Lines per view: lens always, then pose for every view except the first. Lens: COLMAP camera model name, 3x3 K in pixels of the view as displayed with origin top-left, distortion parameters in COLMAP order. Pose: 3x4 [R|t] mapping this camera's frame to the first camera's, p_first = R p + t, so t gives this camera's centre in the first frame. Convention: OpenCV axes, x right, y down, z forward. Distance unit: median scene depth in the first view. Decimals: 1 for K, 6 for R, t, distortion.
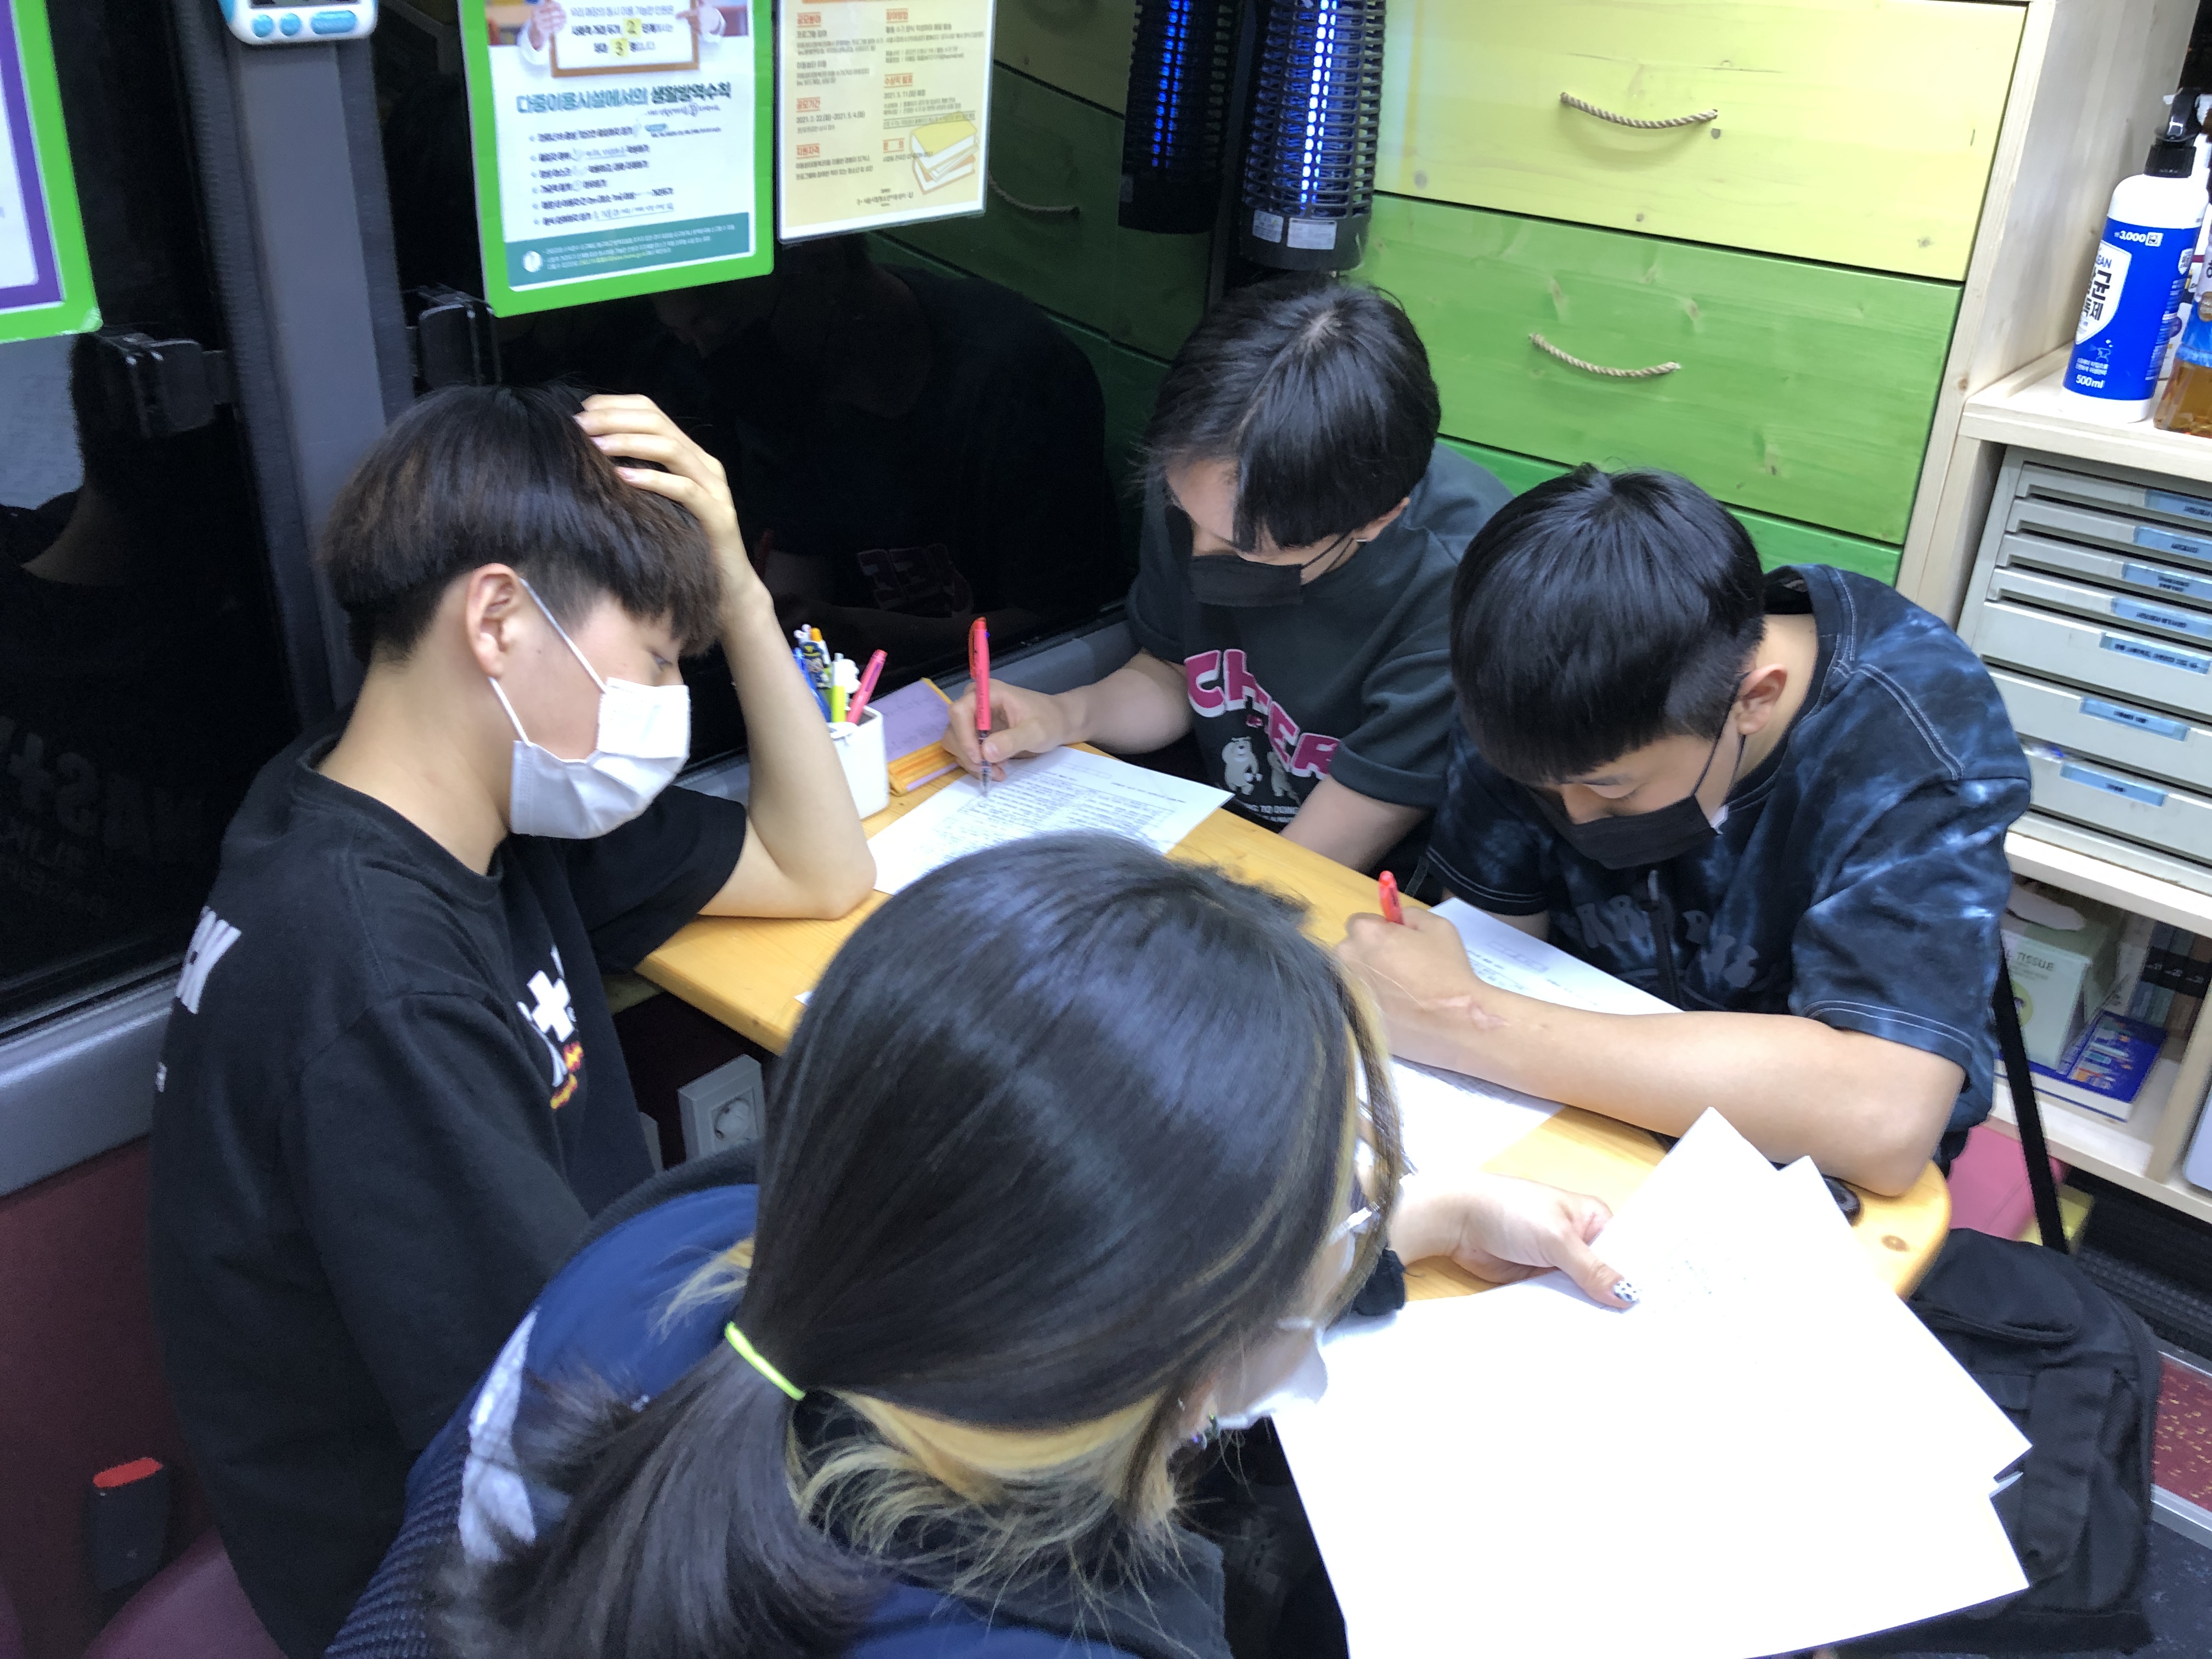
lens RADIAL K [[1854.7, 0, 1130.8], [0, 1854.7, 765.4], [0, 0, 1]] dist [0.014539, 0.025884]
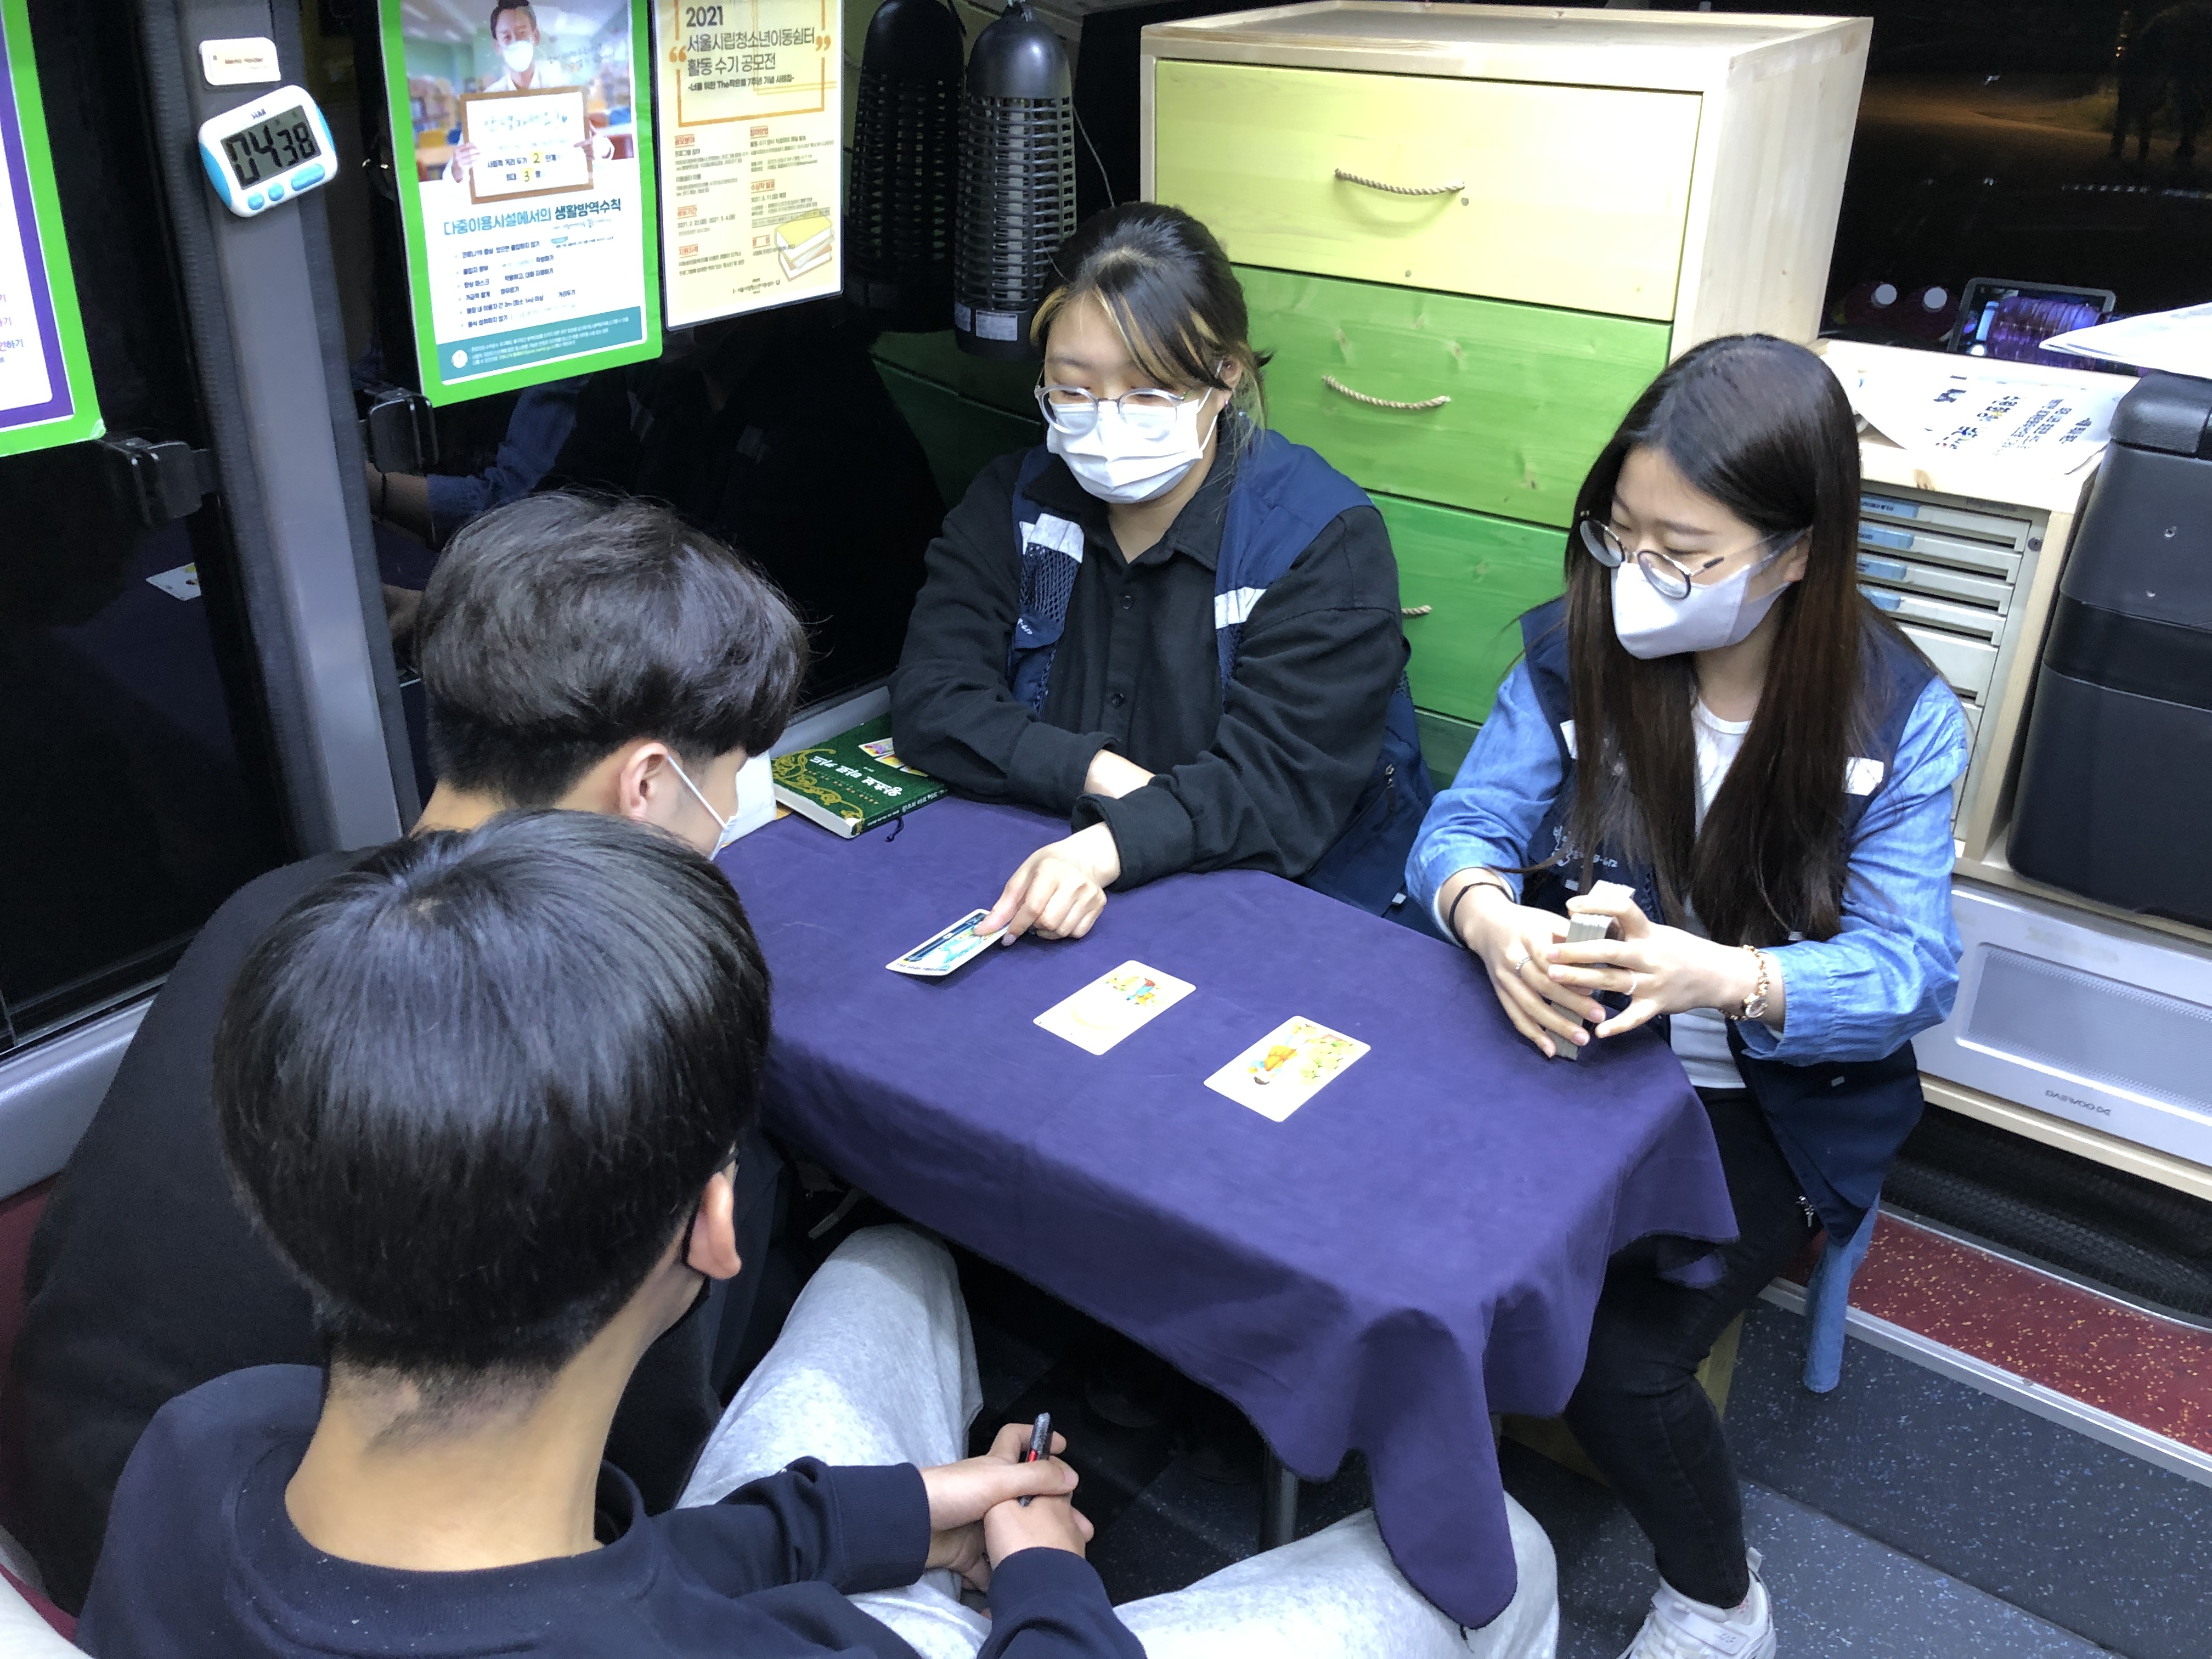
lens RADIAL K [[1854.7, 0, 1112.0], [0, 1854.7, 767.6], [0, 0, 1]] dist [0.014539, 0.025884]
pose [[0.996568, -0.055878, 0.061069, 0.001114], [0.056758, 0.998306, -0.012764, 0.020971], [-0.060252, 0.016186, 0.998052, -0.164512]]
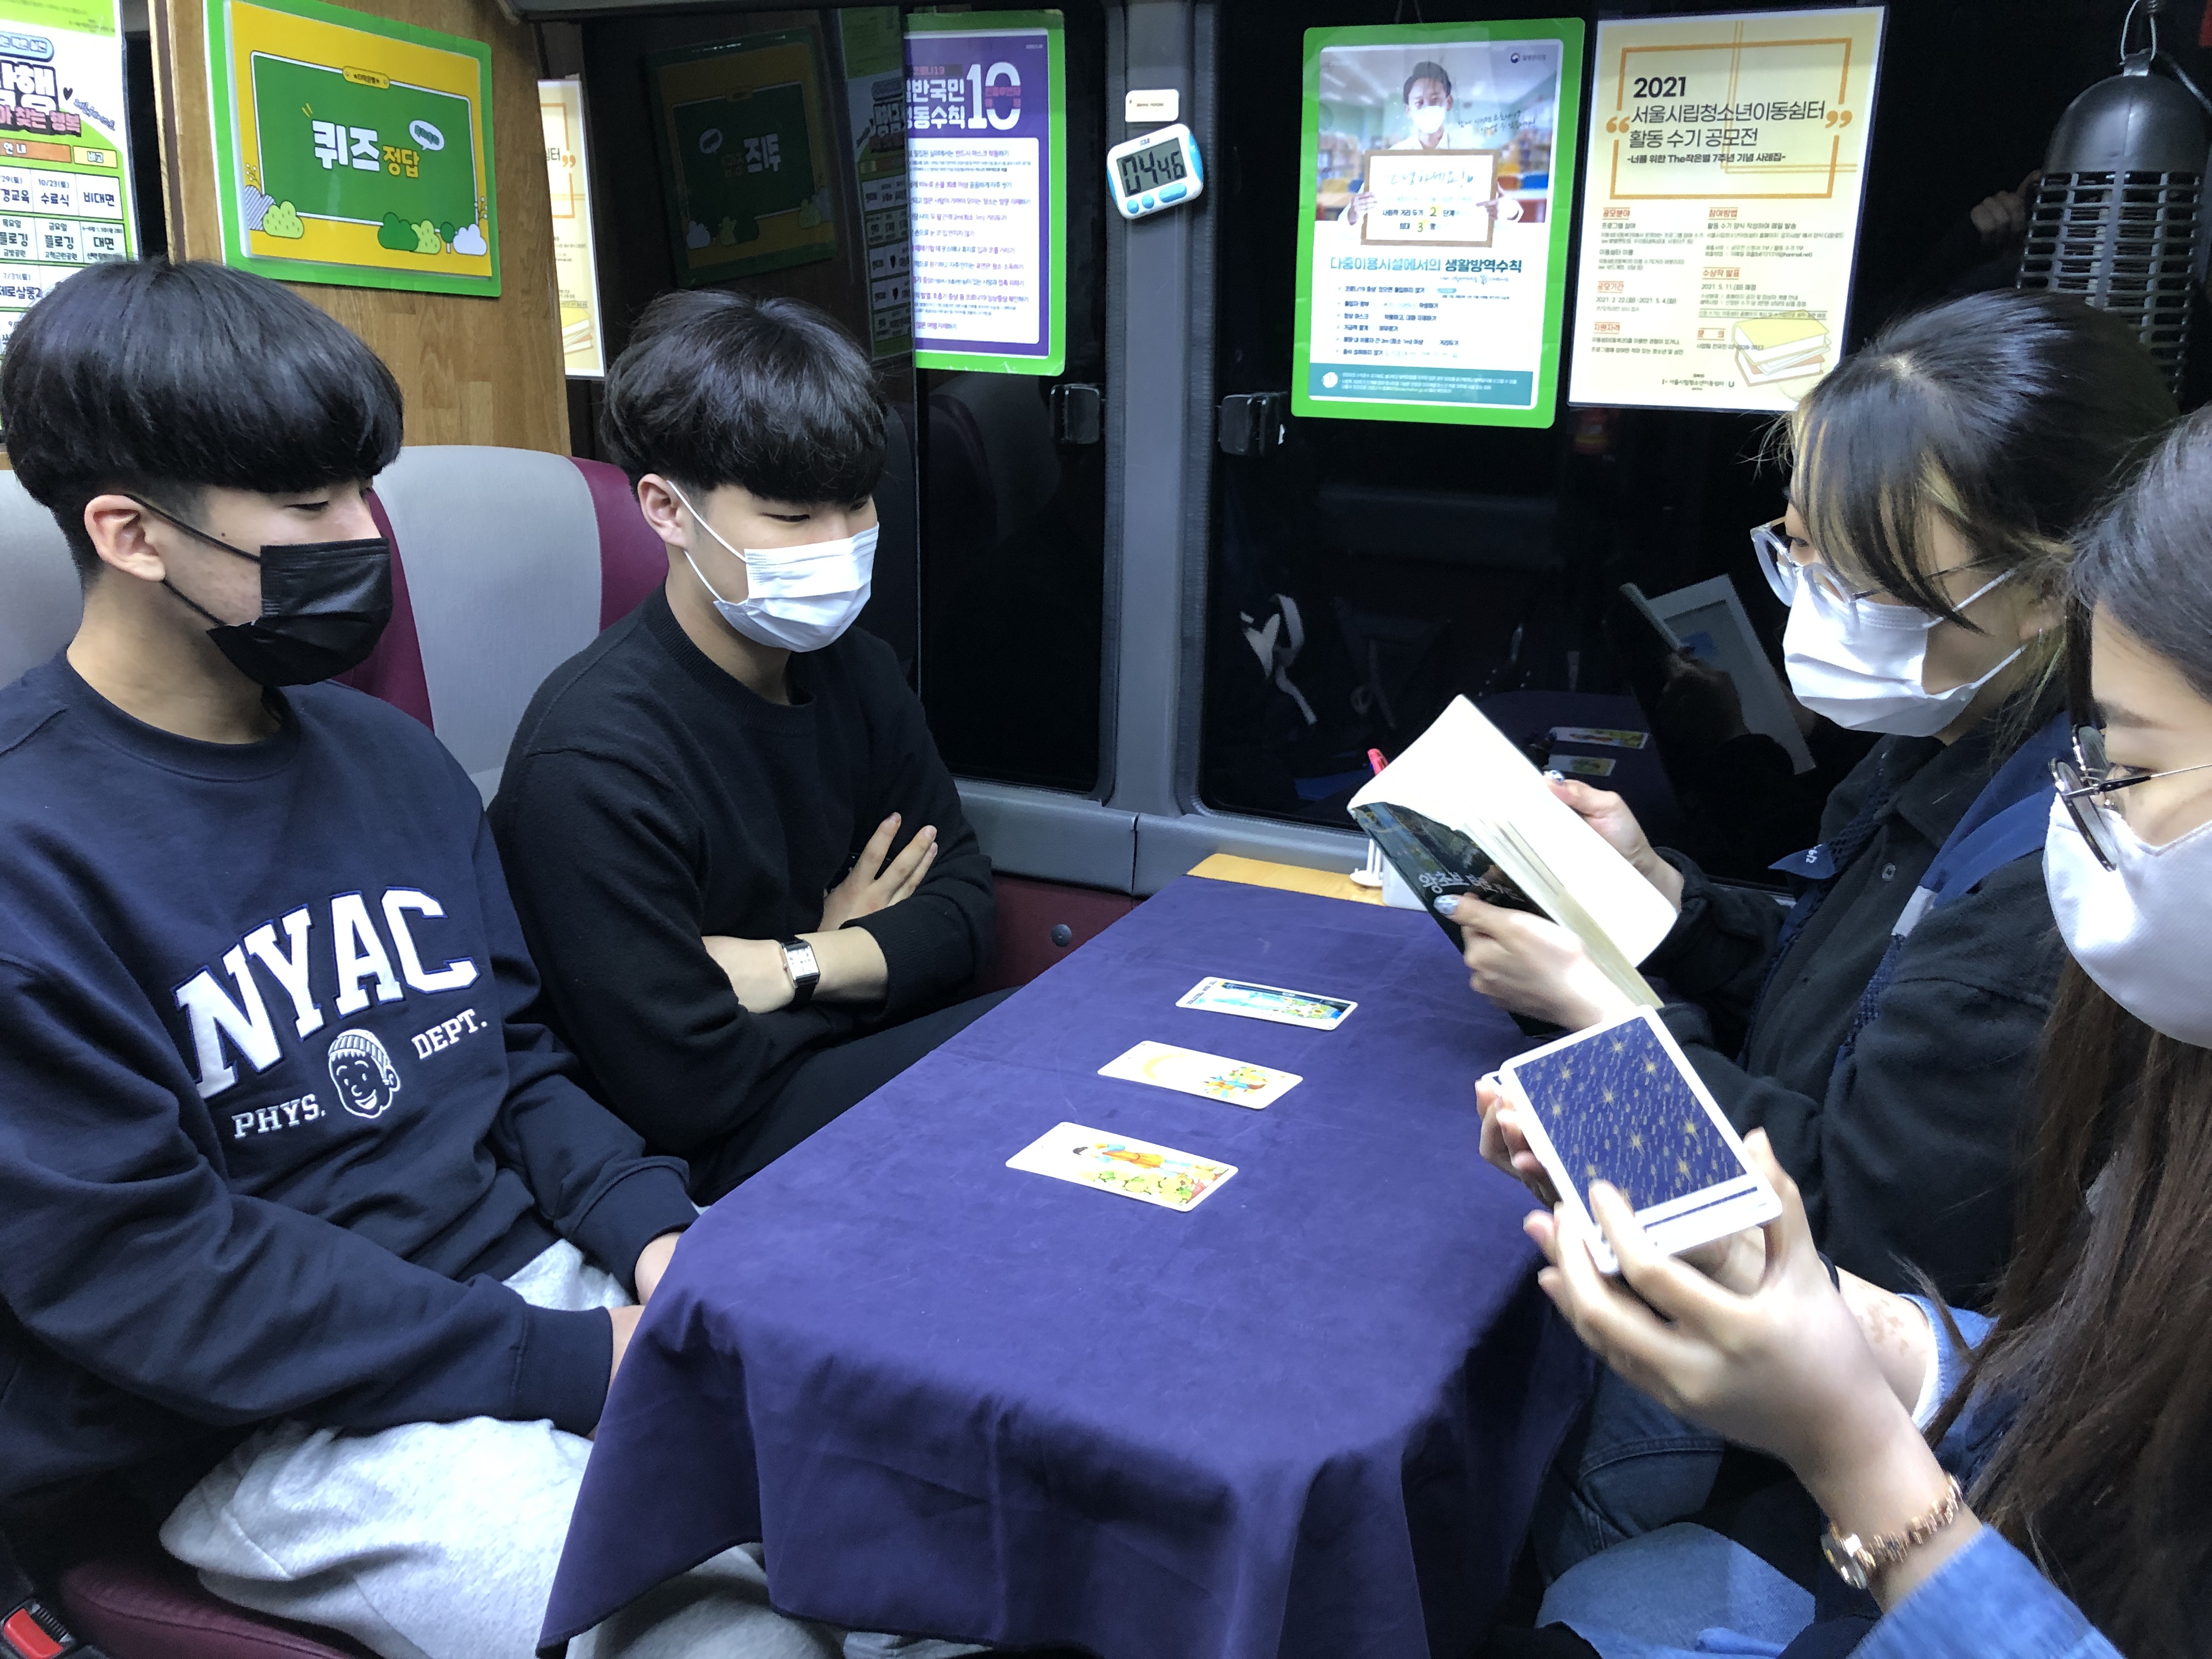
lens RADIAL K [[1854.7, 0, 1135.3], [0, 1854.7, 778.3], [0, 0, 1]] dist [0.014539, 0.025884]
pose [[0.293235, 0.189752, -0.937020, 0.823520], [-0.446376, 0.893891, 0.041328, -0.005816], [0.845436, 0.406145, 0.346821, 0.465957]]
